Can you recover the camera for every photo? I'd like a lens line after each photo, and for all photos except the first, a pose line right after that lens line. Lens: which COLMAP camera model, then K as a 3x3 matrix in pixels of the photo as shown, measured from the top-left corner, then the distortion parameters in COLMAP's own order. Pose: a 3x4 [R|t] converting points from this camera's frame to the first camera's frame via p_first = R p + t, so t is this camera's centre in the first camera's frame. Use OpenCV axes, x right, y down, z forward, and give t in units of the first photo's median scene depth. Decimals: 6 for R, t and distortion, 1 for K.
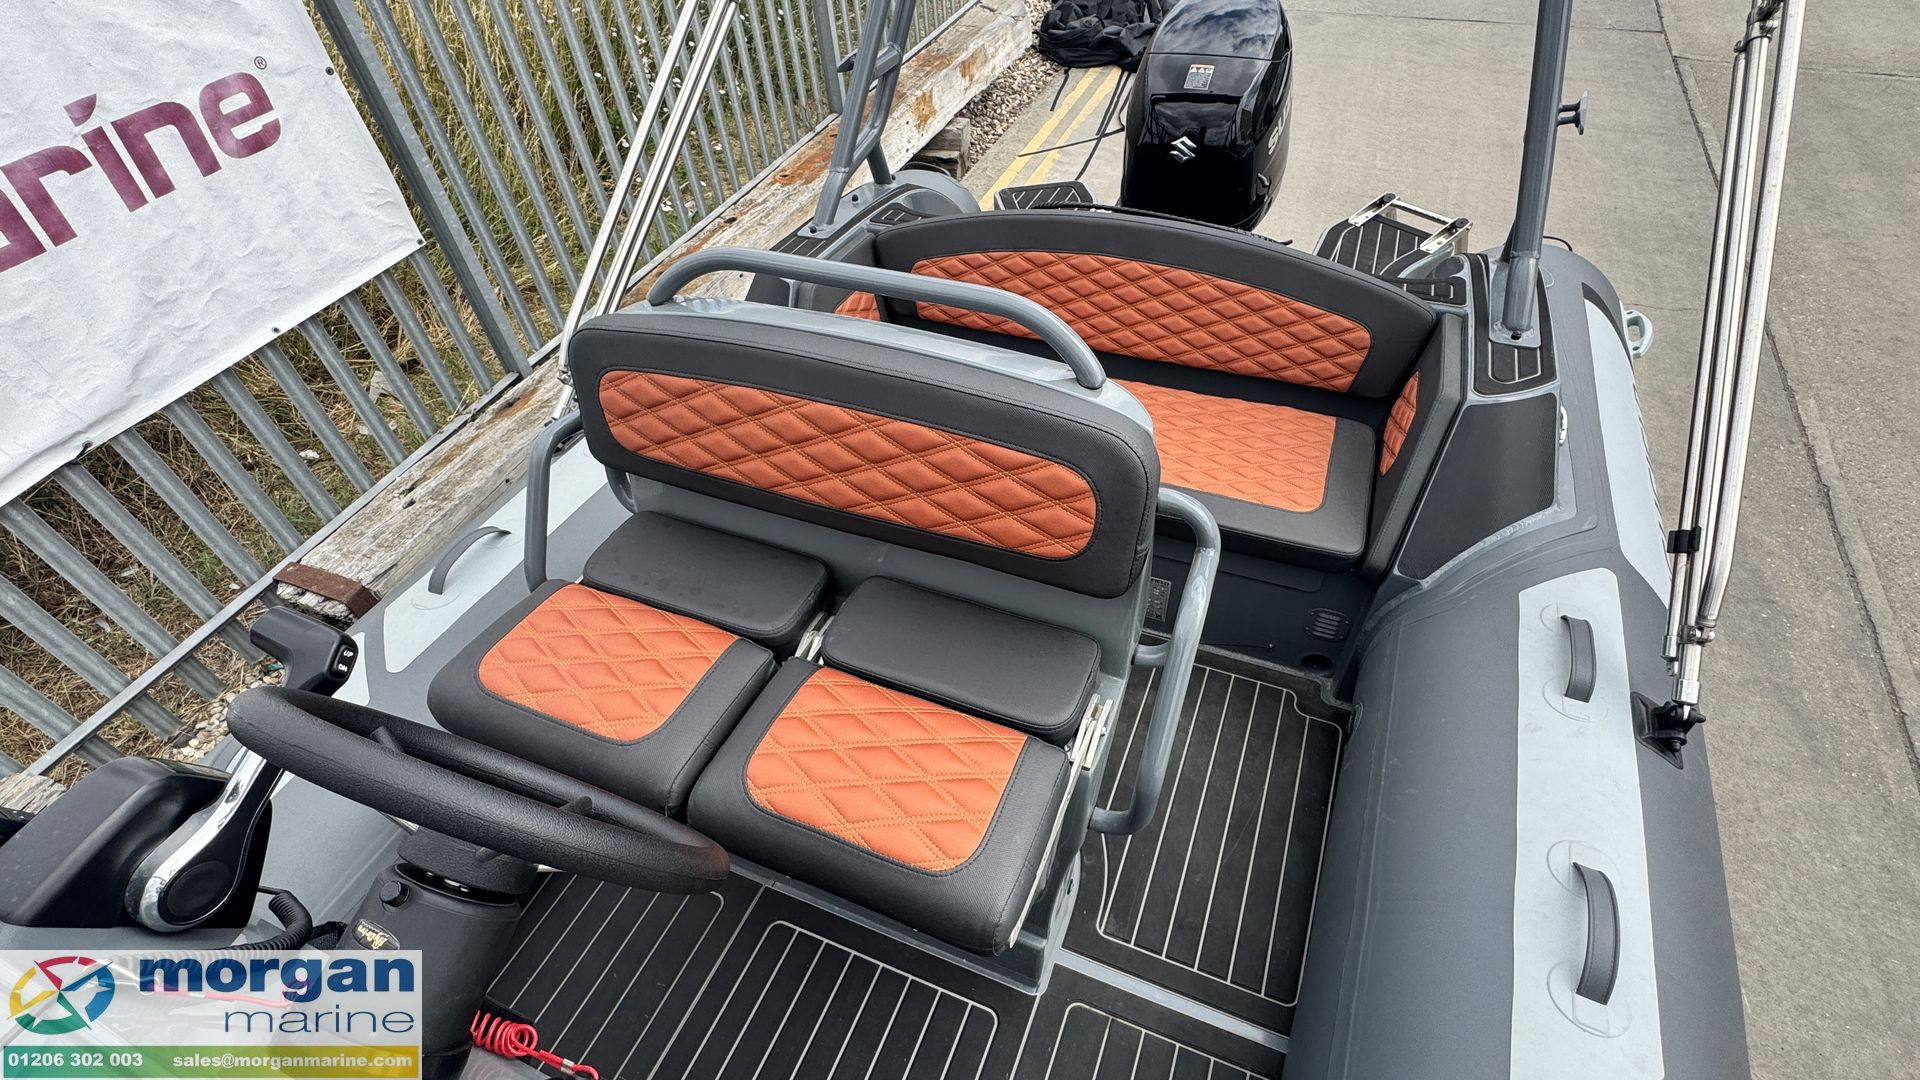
lens RADIAL K [[900.6, 0, 955.2], [0, 900.6, 537.6], [0, 0, 1]] dist [-0.003409, -0.000347]
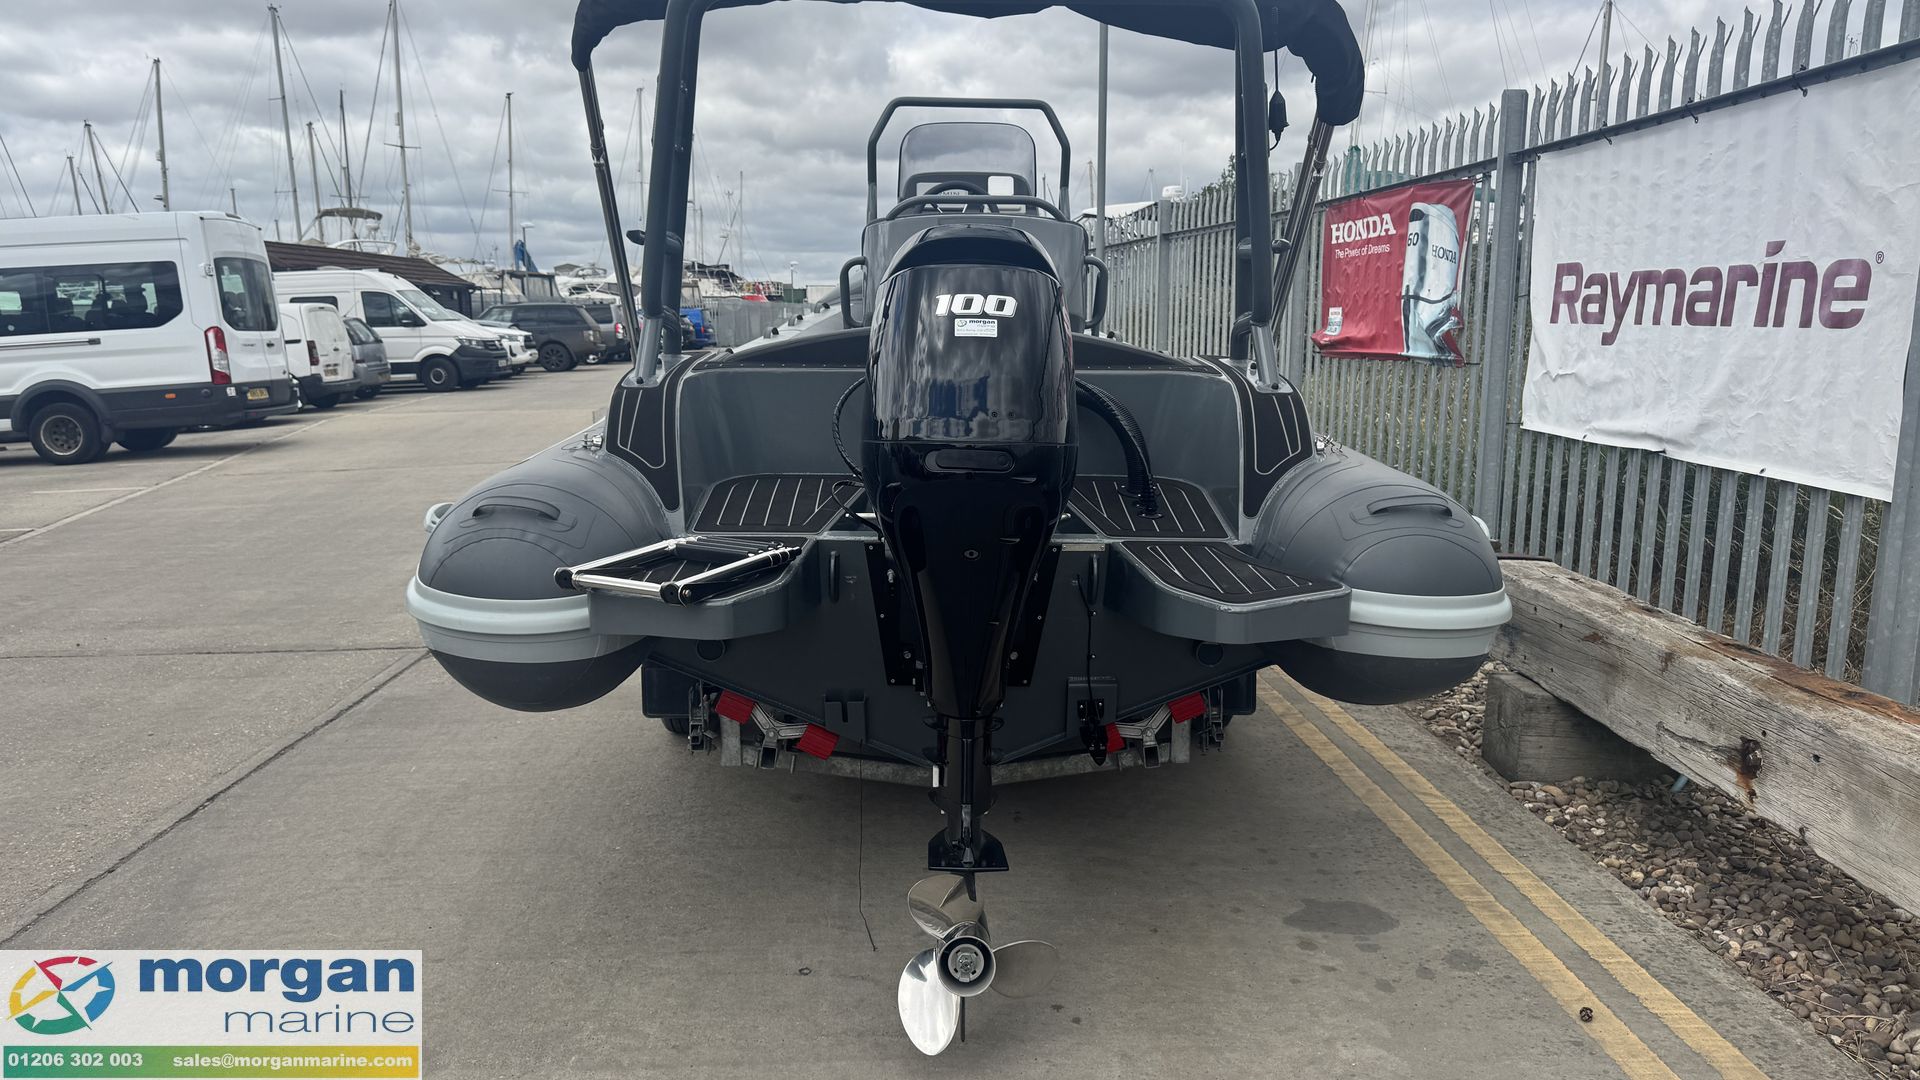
lens RADIAL K [[1381.4, 0, 913.2], [0, 1381.4, 534.3], [0, 0, 1]] dist [0.037324, -0.038702]
pose [[-0.922101, 0.116031, -0.369142, 0.868959], [-0.239148, 0.579084, 0.779403, -1.446355], [0.304200, 0.806969, -0.506225, 1.909188]]
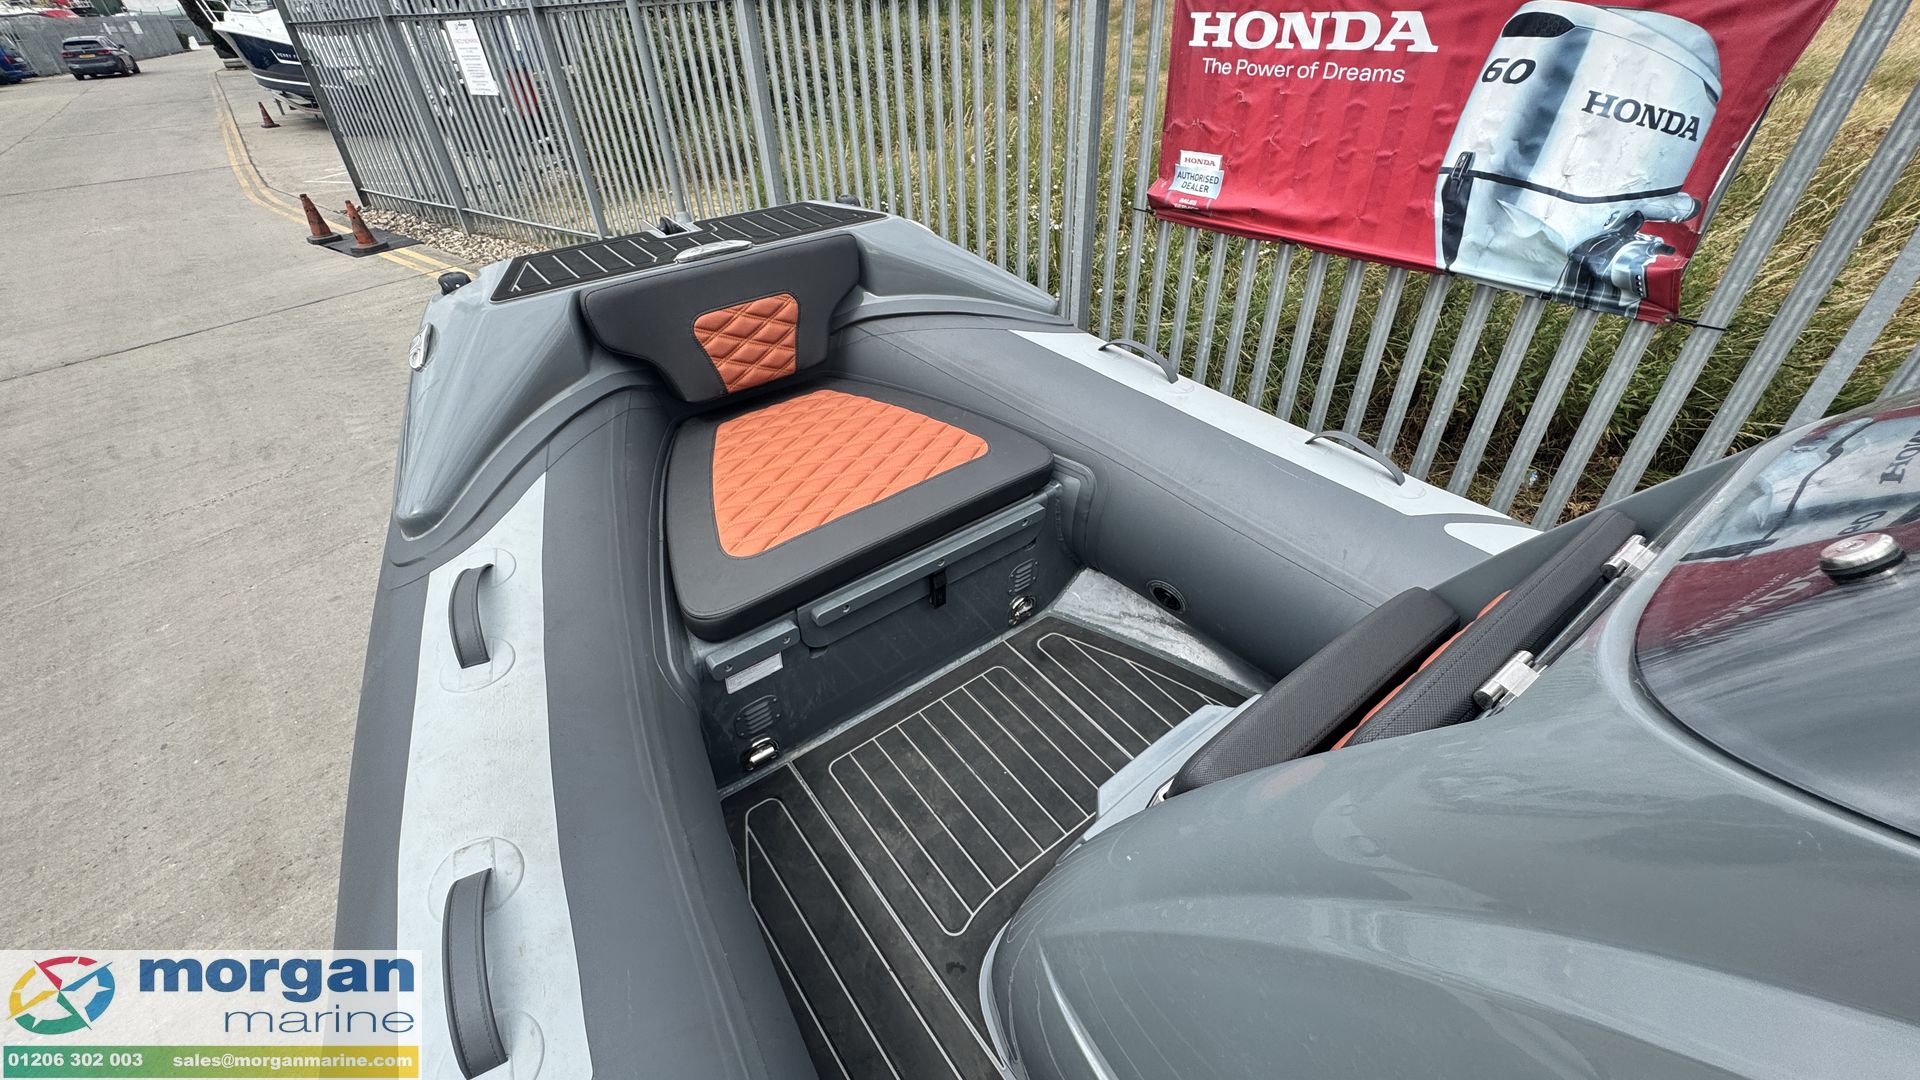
lens RADIAL K [[768.5, 0, 956.6], [0, 768.5, 539.2], [0, 0, 1]] dist [-0.002891, -0.000088]
pose [[-0.496865, 0.570903, -0.653602, -0.025699], [-0.576997, 0.345242, 0.740190, 0.250600], [0.648228, 0.744901, 0.157871, -0.077981]]
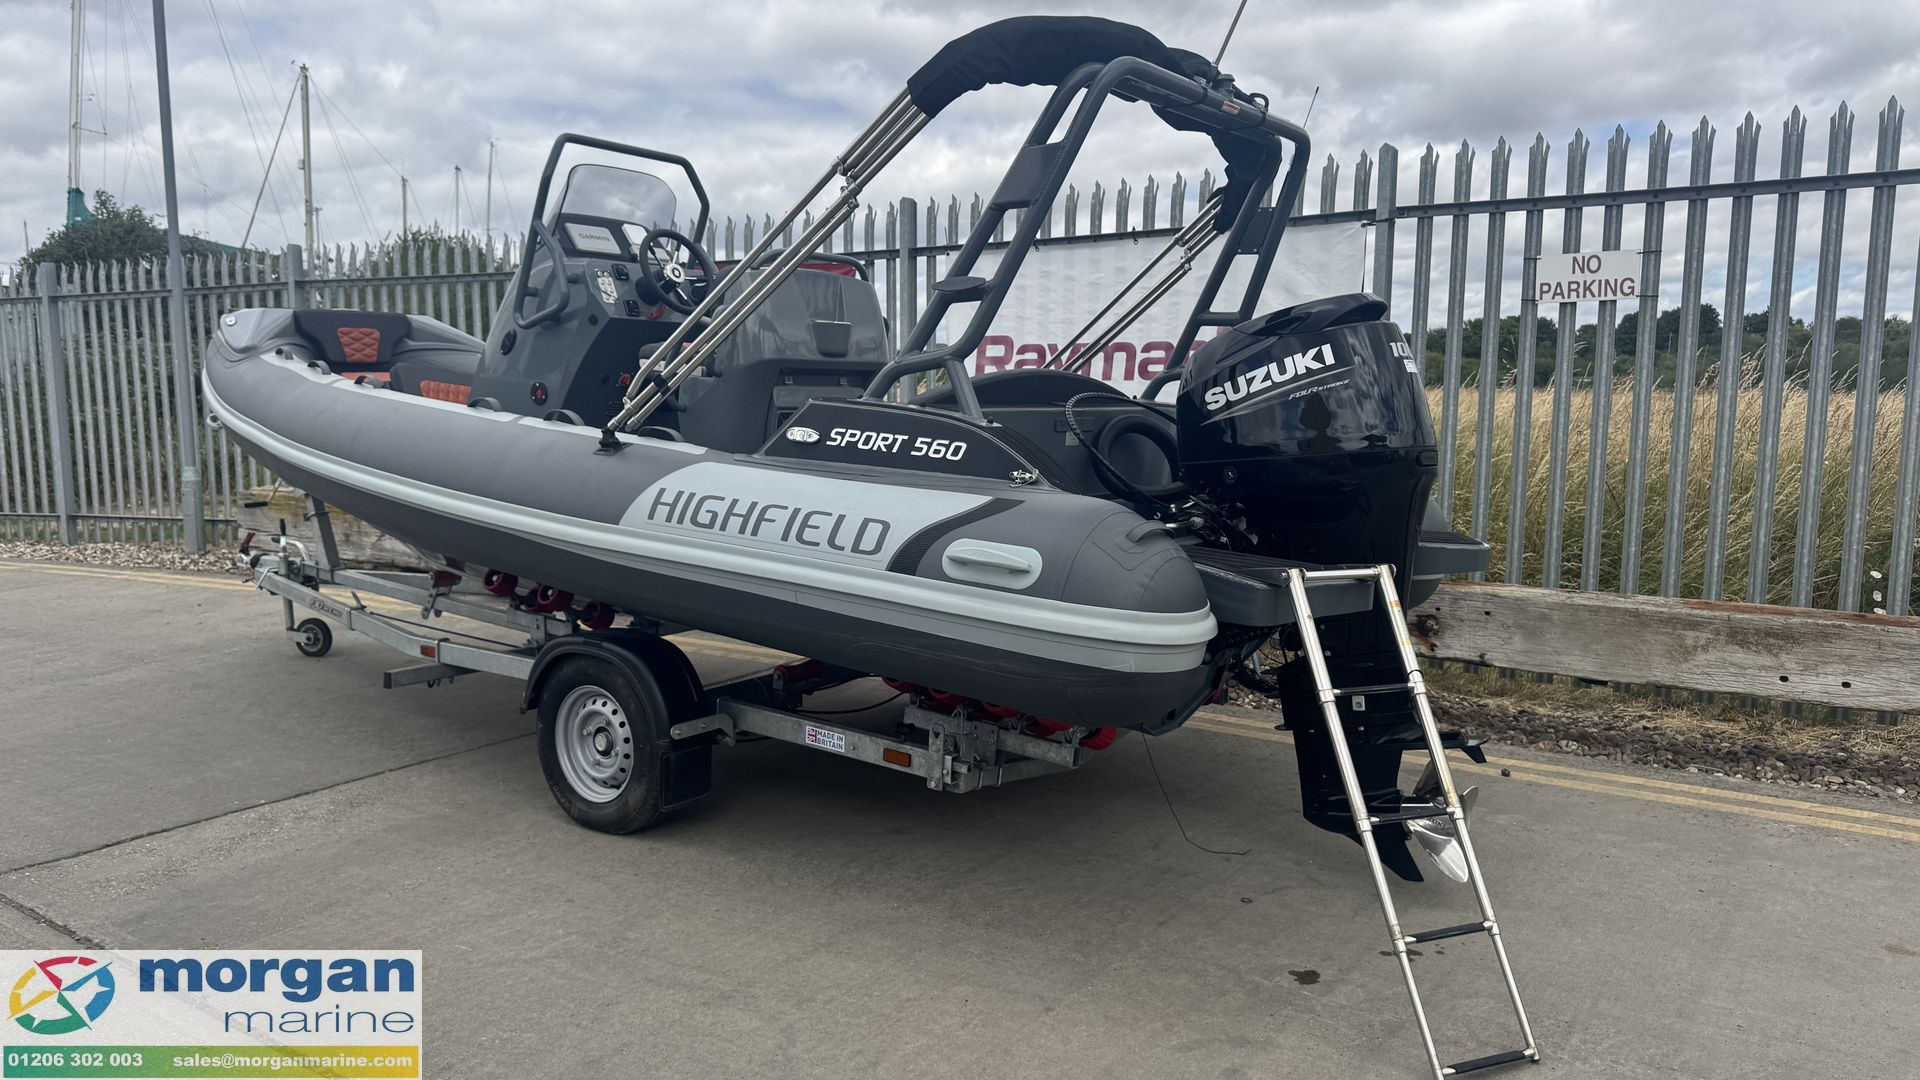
lens RADIAL K [[1381.4, 0, 946.8], [0, 1381.4, 585.7], [0, 0, 1]] dist [0.037324, -0.038702]
pose [[-0.239491, 0.194584, -0.951200, 2.108069], [-0.689089, 0.656101, 0.307714, -0.615031], [0.683959, 0.729157, -0.023045, 1.049062]]
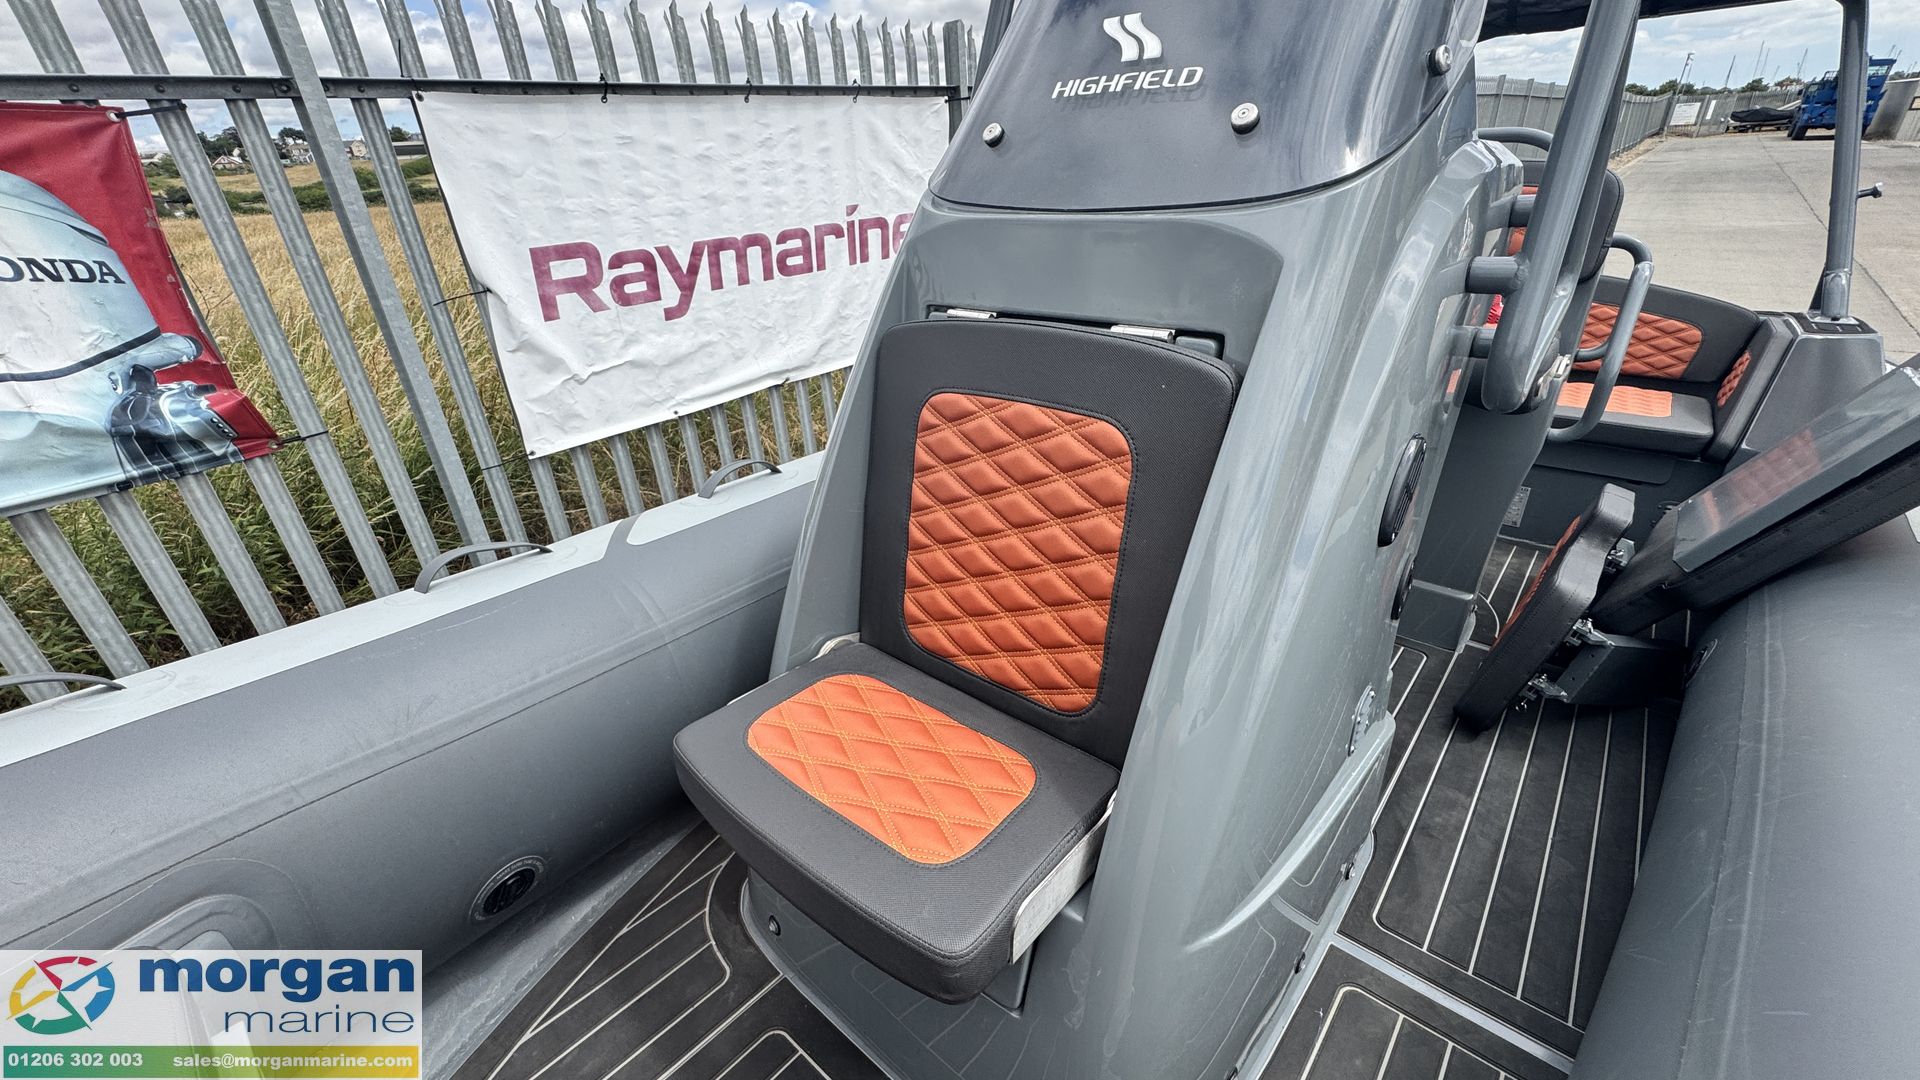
lens RADIAL K [[768.5, 0, 962.3], [0, 768.5, 533.1], [0, 0, 1]] dist [-0.002891, -0.000088]
pose [[0.950775, 0.147963, -0.272276, -0.216518], [-0.225680, 0.932740, -0.281183, 0.542372], [0.212358, 0.328789, 0.920218, -0.198939]]
